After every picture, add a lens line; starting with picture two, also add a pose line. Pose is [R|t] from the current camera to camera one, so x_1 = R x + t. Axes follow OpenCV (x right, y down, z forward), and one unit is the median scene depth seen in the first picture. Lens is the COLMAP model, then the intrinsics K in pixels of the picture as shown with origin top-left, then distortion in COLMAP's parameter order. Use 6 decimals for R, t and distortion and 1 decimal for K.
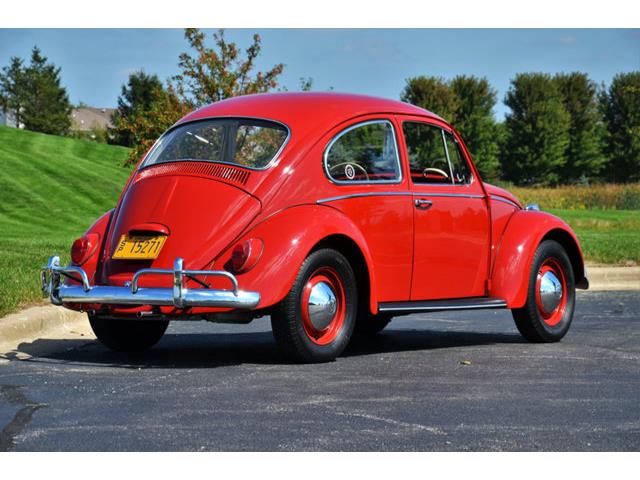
lens RADIAL K [[2970.8, 0, 320.0], [0, 2970.8, 240.0], [0, 0, 1]] dist [0.248065, 4.927143]
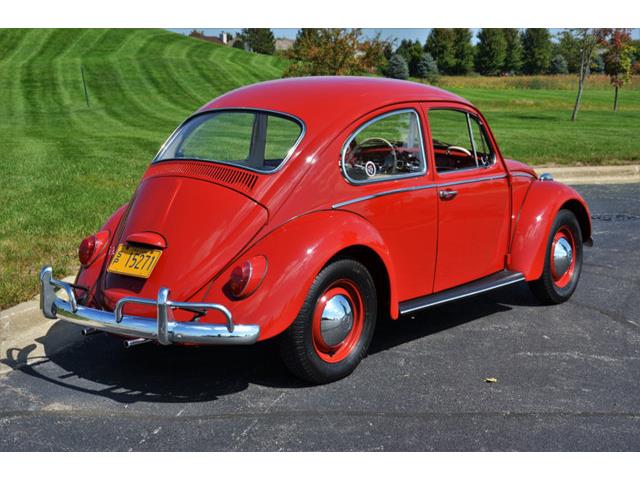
lens RADIAL K [[1060.1, 0, 320.0], [0, 1060.1, 240.0], [0, 0, 1]] dist [-0.012897, -0.002423]
pose [[0.997274, 0.011674, -0.072860, 0.017906], [-0.000569, 0.988592, 0.150617, -0.048784], [0.073787, -0.150165, 0.985904, 0.636040]]
